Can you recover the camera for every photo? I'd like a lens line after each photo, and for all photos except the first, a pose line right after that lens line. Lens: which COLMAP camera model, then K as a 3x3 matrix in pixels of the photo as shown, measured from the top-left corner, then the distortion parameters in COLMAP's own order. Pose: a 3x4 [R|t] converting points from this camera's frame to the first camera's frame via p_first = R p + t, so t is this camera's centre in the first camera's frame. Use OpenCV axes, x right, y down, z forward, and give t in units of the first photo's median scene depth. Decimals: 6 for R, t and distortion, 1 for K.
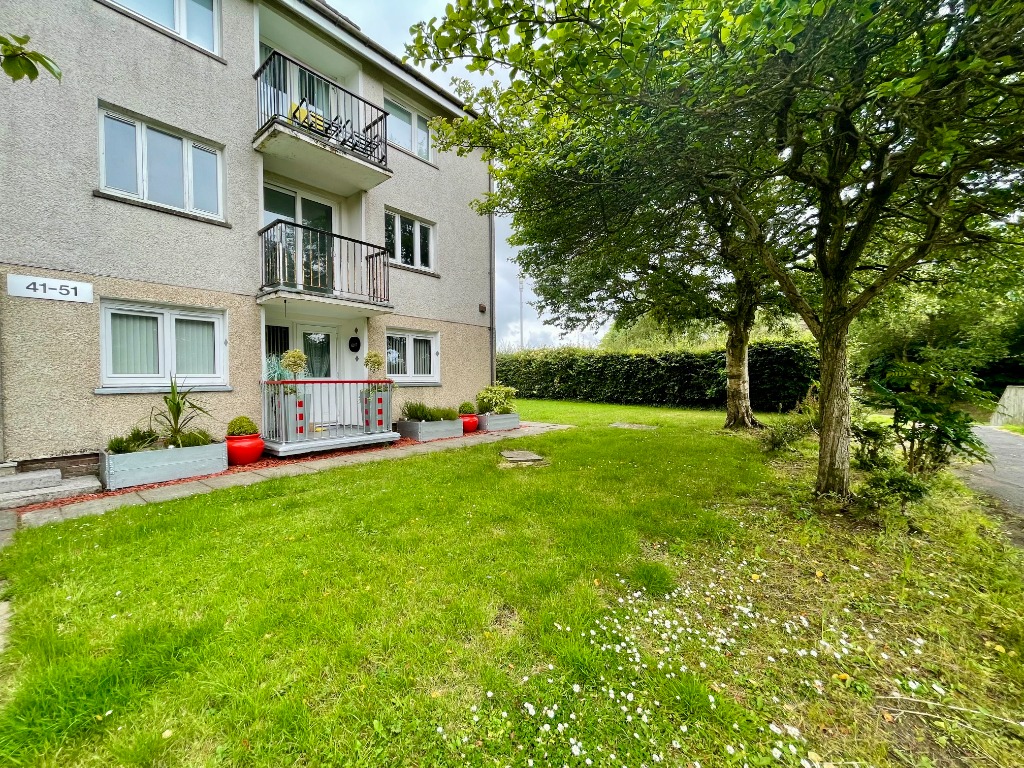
lens RADIAL K [[415.3, 0, 517.4], [0, 415.3, 385.8], [0, 0, 1]] dist [0.001241, 0.000527]
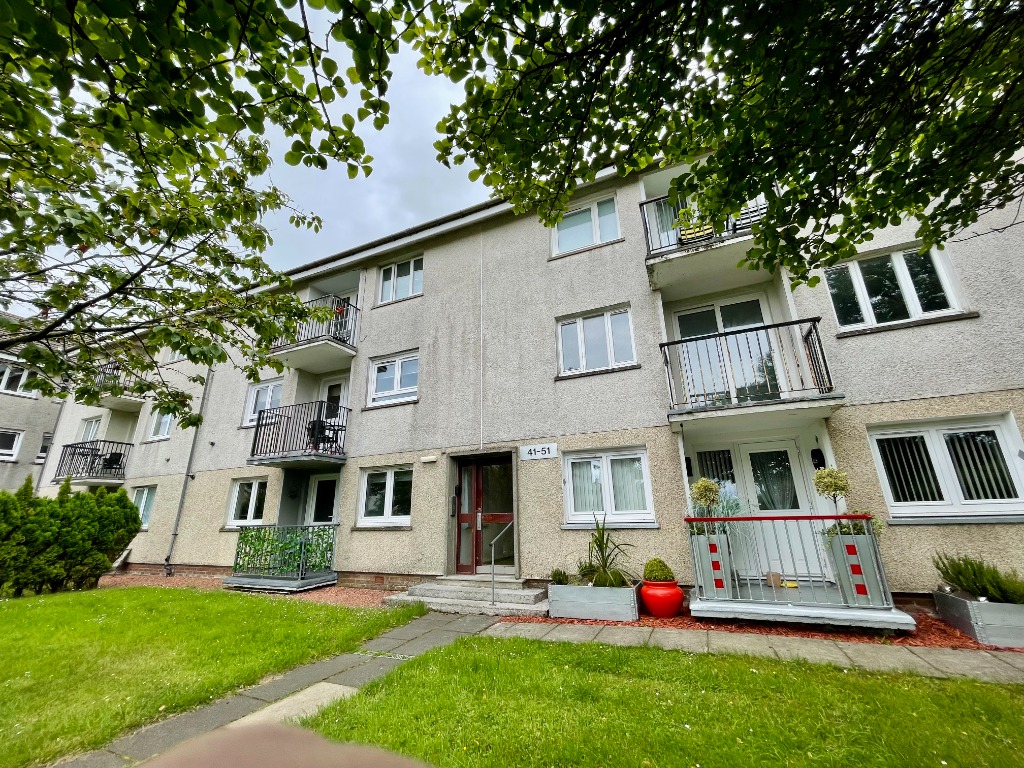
lens RADIAL K [[415.3, 0, 513.5], [0, 415.3, 385.7], [0, 0, 1]] dist [0.001241, 0.000527]
pose [[0.273585, -0.286248, -0.918267, 0.194594], [0.008356, 0.955361, -0.295321, -0.021298], [0.961812, 0.073122, 0.263764, 0.410436]]
